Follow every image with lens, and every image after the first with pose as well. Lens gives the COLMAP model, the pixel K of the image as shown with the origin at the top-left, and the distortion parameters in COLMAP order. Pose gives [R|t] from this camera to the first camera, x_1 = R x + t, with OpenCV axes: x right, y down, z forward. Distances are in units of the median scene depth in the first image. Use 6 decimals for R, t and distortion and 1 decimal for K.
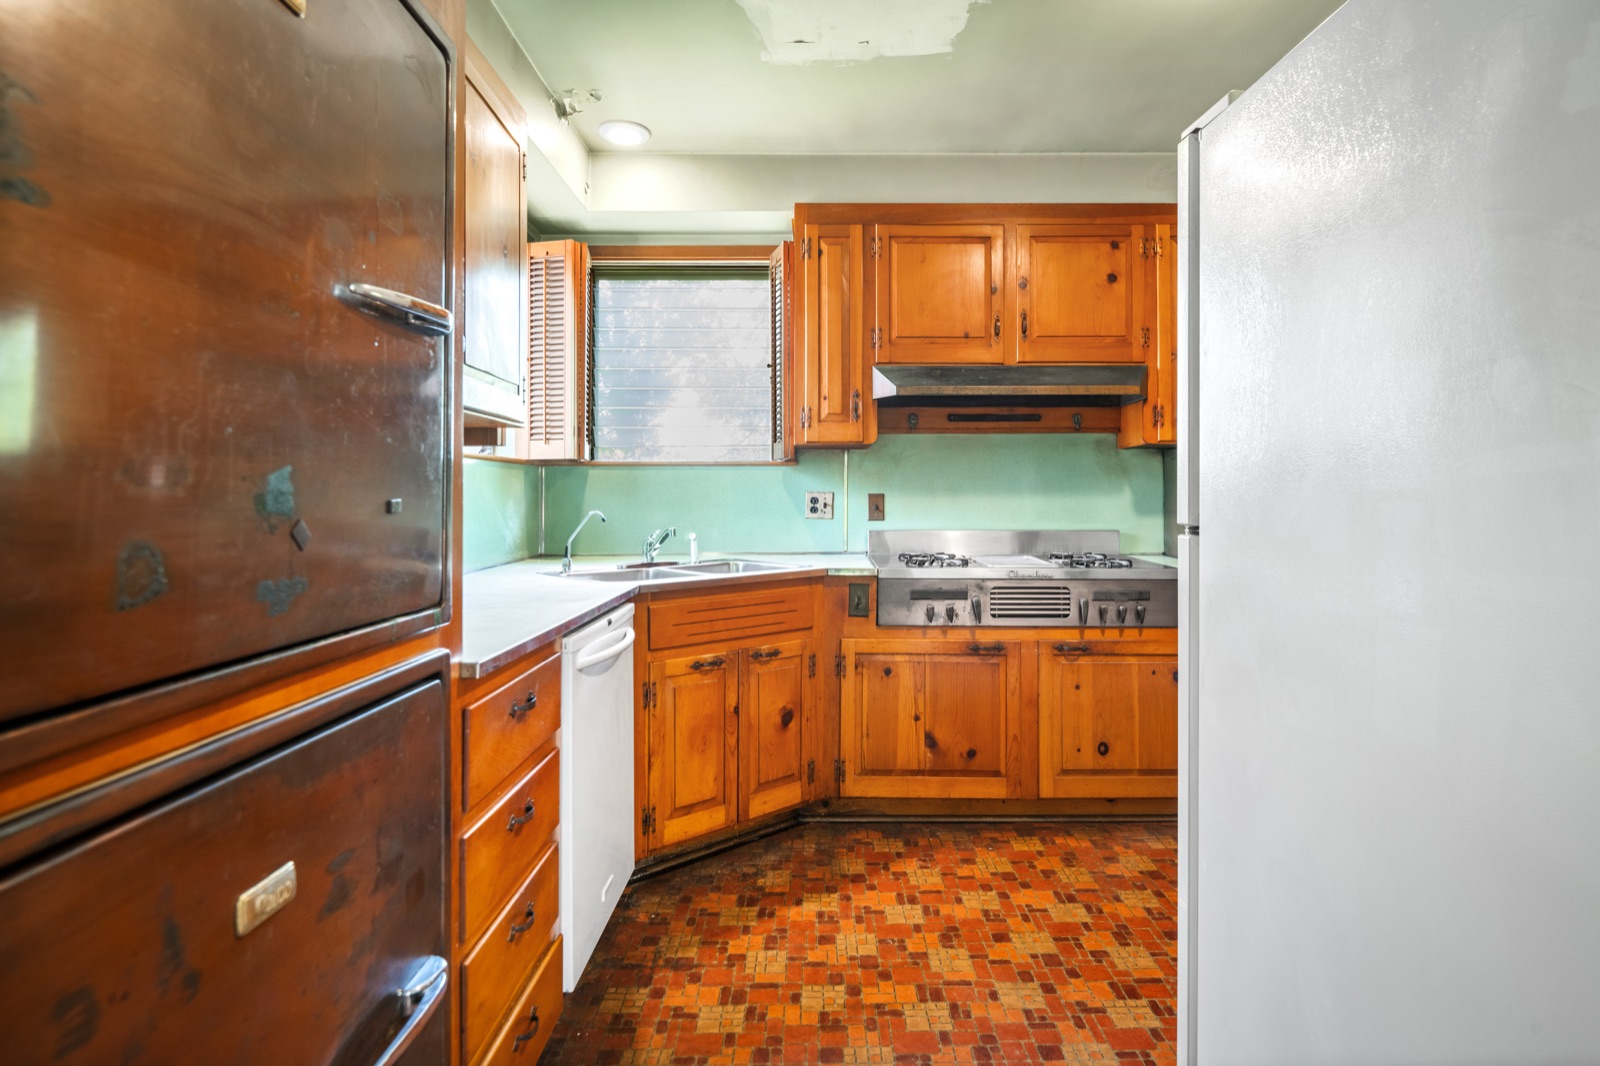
lens RADIAL K [[829.1, 0, 805.3], [0, 829.1, 521.9], [0, 0, 1]] dist [-0.004503, -0.001412]
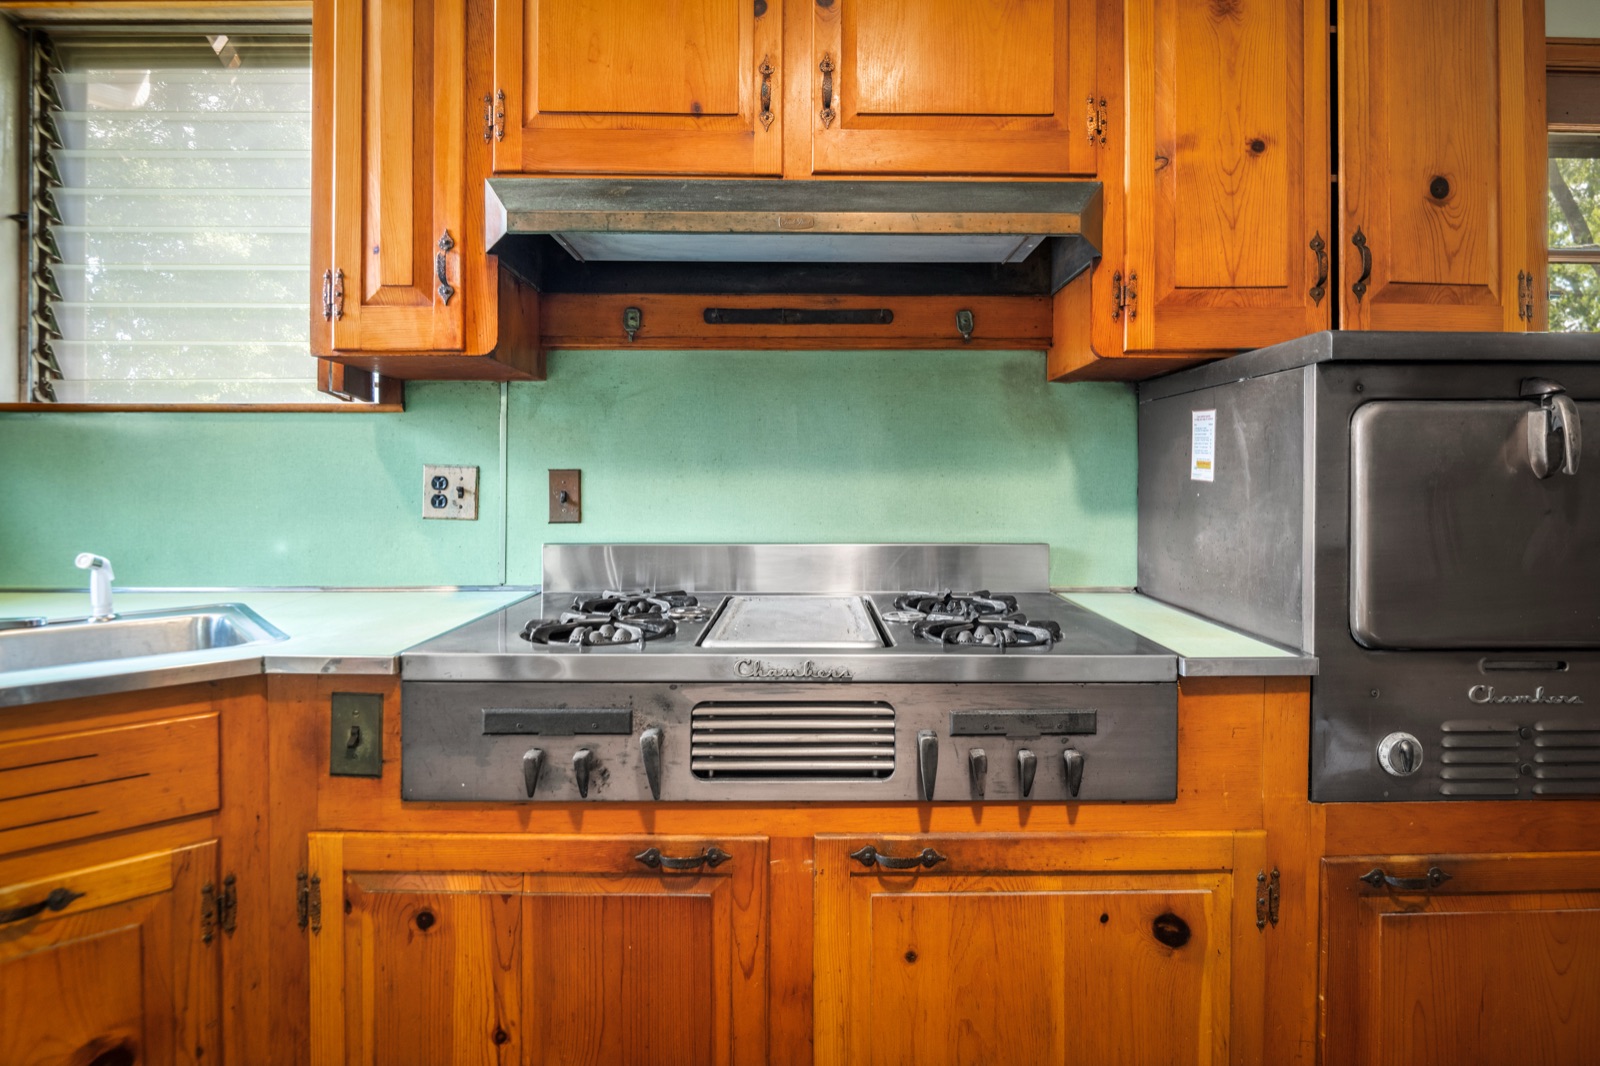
lens RADIAL K [[829.1, 0, 796.3], [0, 829.1, 521.1], [0, 0, 1]] dist [-0.004503, -0.001412]
pose [[0.999928, 0.001955, 0.011865, 0.267334], [-0.002145, 0.999869, 0.016044, -0.013405], [-0.011832, -0.016068, 0.999801, 0.607379]]
